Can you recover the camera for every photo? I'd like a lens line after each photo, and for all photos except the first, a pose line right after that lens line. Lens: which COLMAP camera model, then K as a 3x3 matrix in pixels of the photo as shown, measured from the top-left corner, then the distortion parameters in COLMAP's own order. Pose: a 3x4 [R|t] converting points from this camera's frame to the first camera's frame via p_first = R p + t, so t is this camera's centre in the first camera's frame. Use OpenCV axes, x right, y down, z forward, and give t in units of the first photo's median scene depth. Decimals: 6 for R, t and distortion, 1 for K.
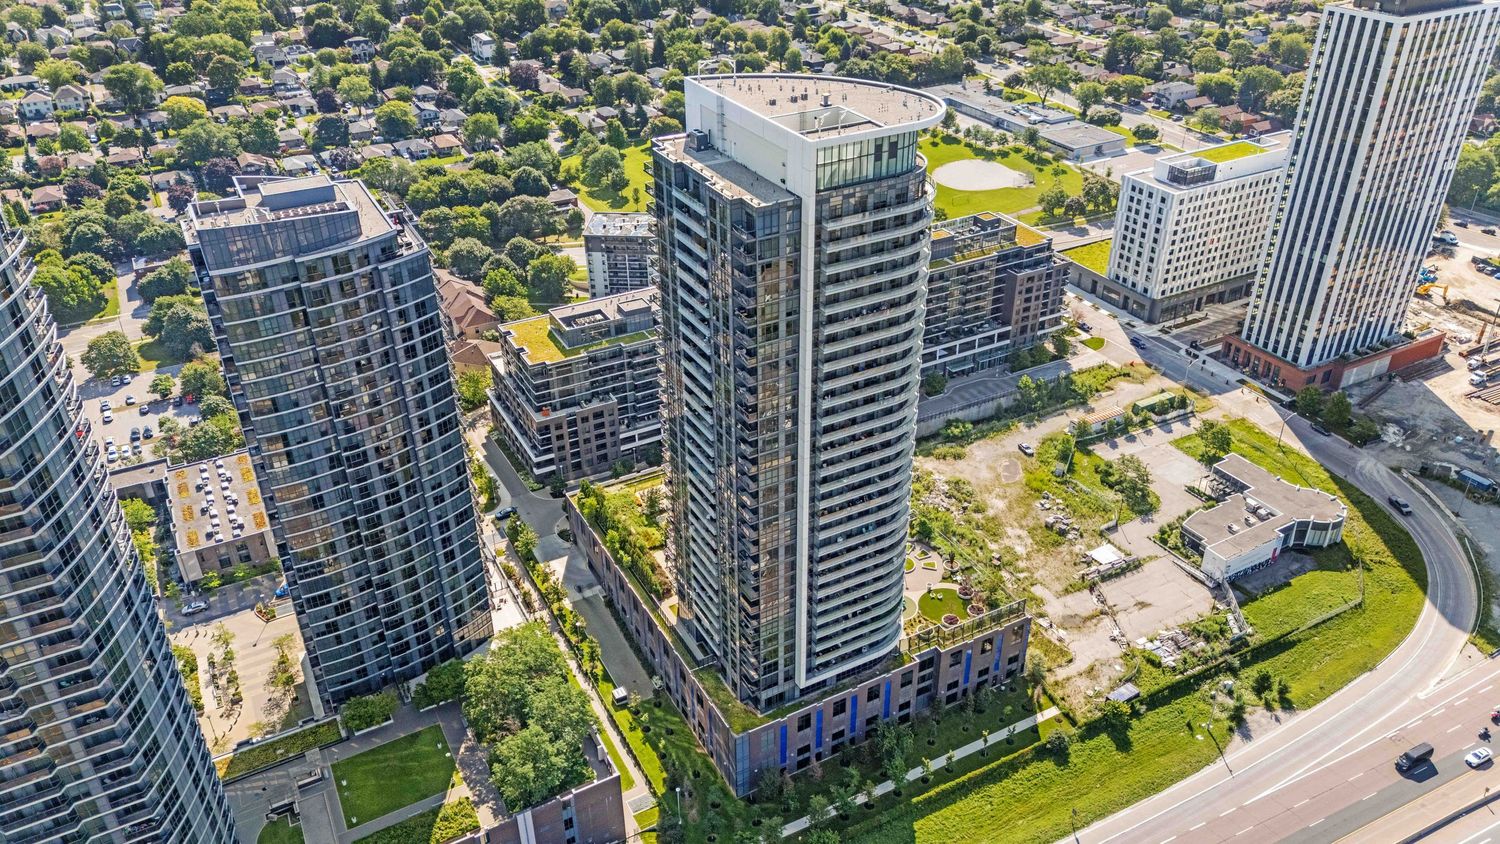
lens RADIAL K [[1102.9, 0, 744.9], [0, 1102.9, 421.5], [0, 0, 1]] dist [0.038732, -0.026462]
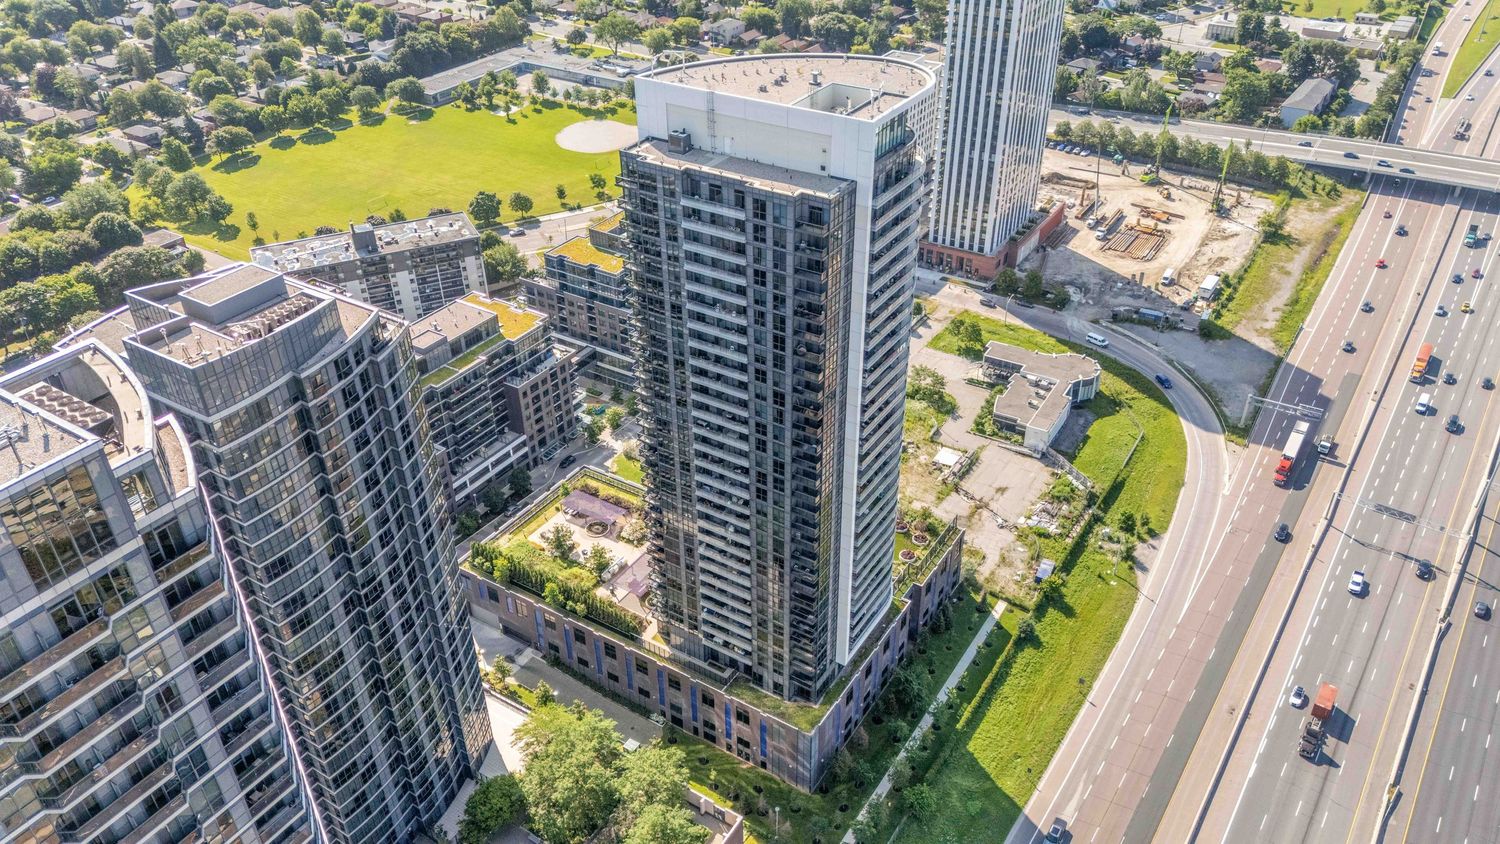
lens RADIAL K [[1102.9, 0, 748.8], [0, 1102.9, 423.7], [0, 0, 1]] dist [0.038732, -0.026462]
pose [[0.870971, -0.270097, 0.410435, -0.233103], [0.253344, 0.962615, 0.095861, -0.054399], [-0.420983, 0.020489, 0.906837, 0.076153]]
